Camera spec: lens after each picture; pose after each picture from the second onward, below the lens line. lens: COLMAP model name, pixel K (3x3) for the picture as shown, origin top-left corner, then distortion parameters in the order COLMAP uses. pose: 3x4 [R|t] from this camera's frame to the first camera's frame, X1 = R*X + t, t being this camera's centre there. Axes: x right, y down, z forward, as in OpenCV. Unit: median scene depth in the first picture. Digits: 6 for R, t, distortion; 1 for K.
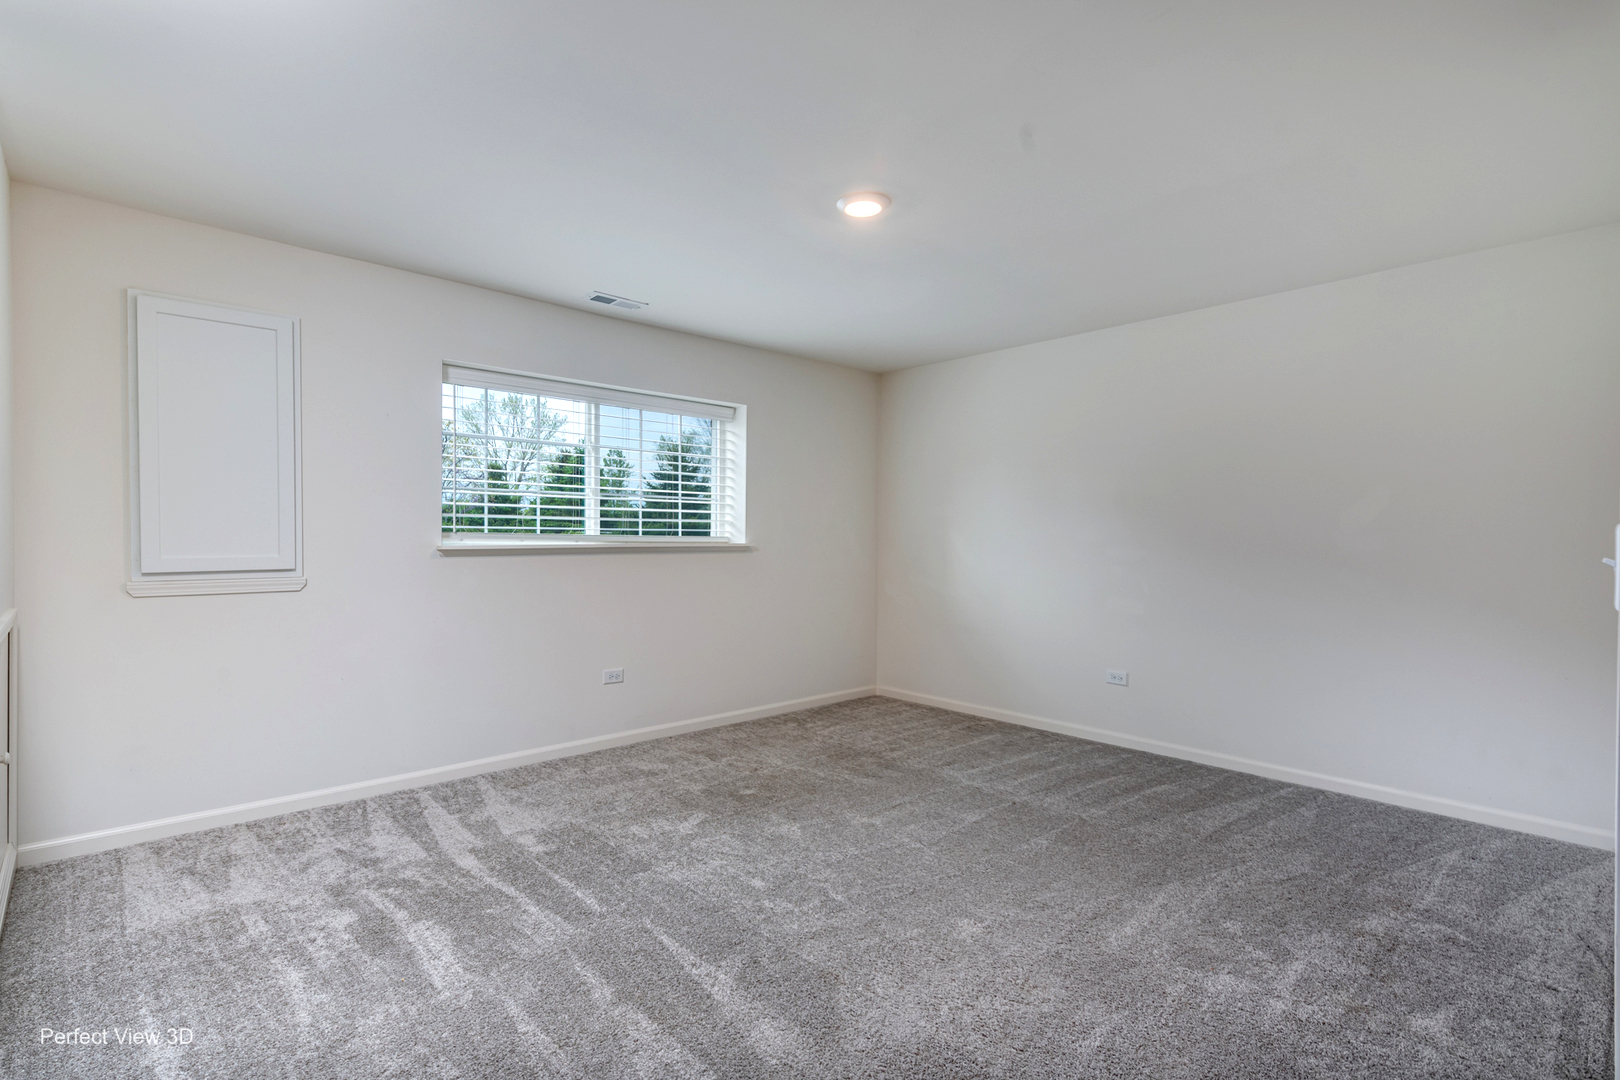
lens RADIAL K [[766.6, 0, 810.5], [0, 766.6, 559.1], [0, 0, 1]] dist [0.032080, -0.013406]
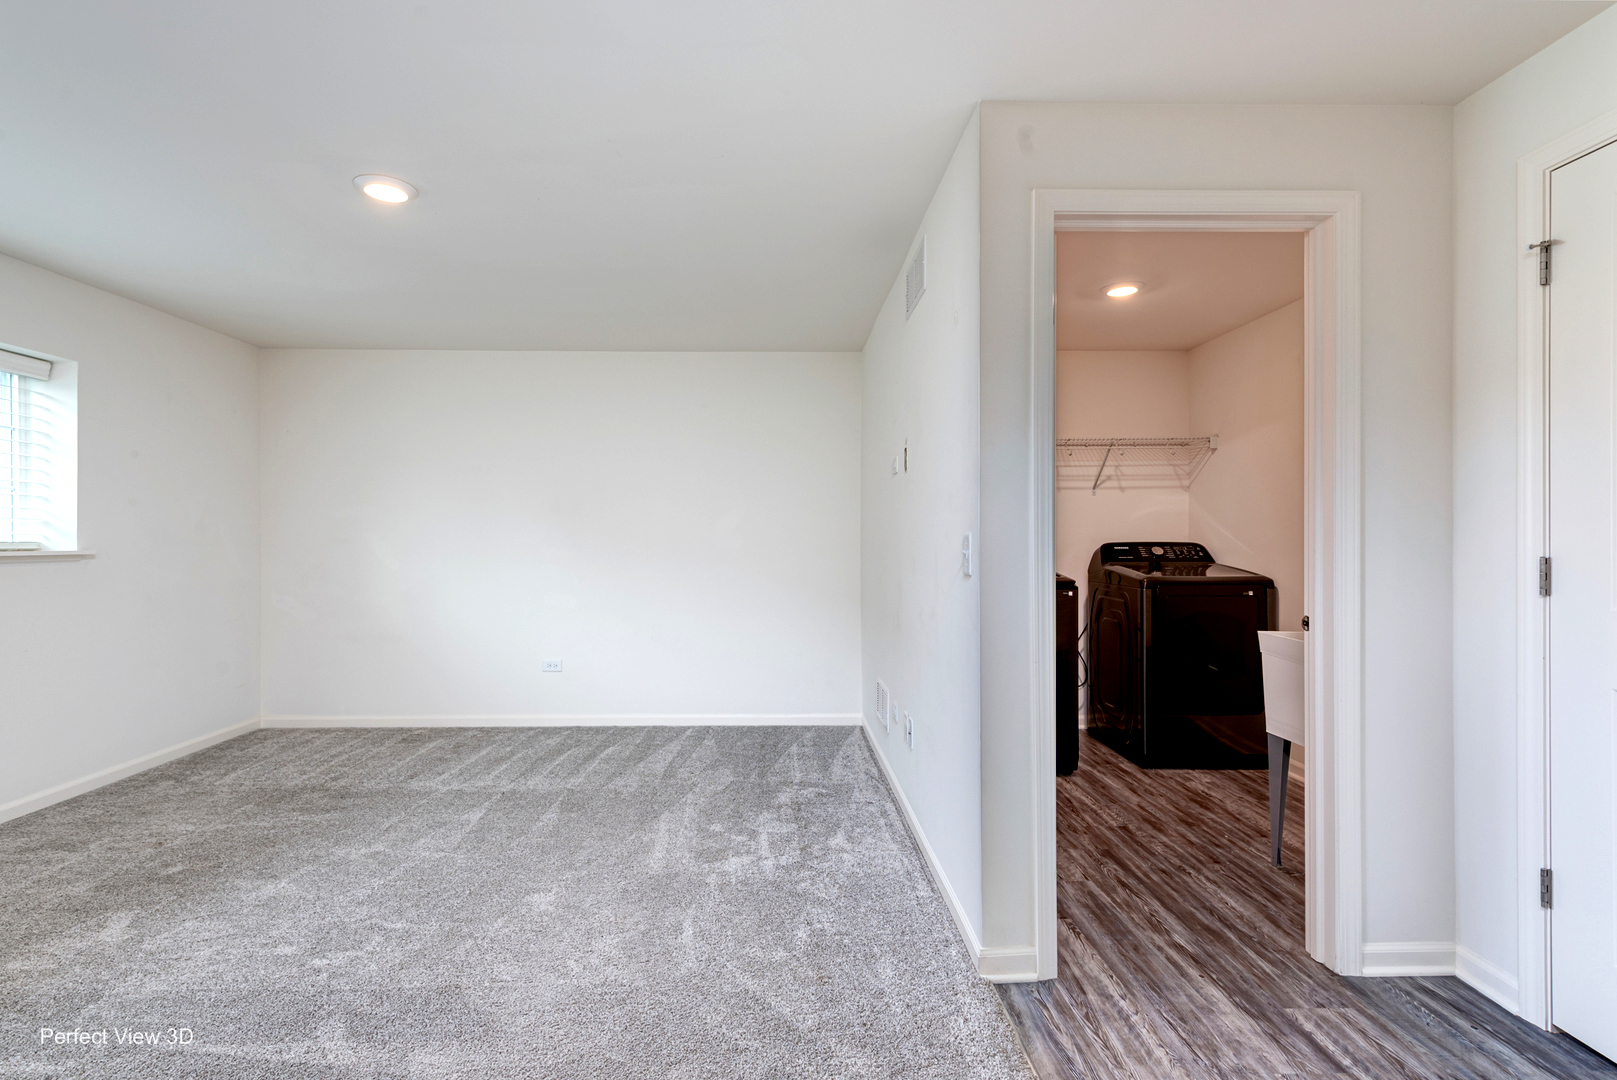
lens RADIAL K [[746.3, 0, 808.5], [0, 746.3, 540.0], [0, 0, 1]] dist [0.011767, -0.001068]
pose [[0.659804, -0.007467, 0.751400, -0.238296], [0.027782, 0.999509, -0.014463, -0.000161], [-0.750924, 0.030419, 0.659688, 0.010680]]
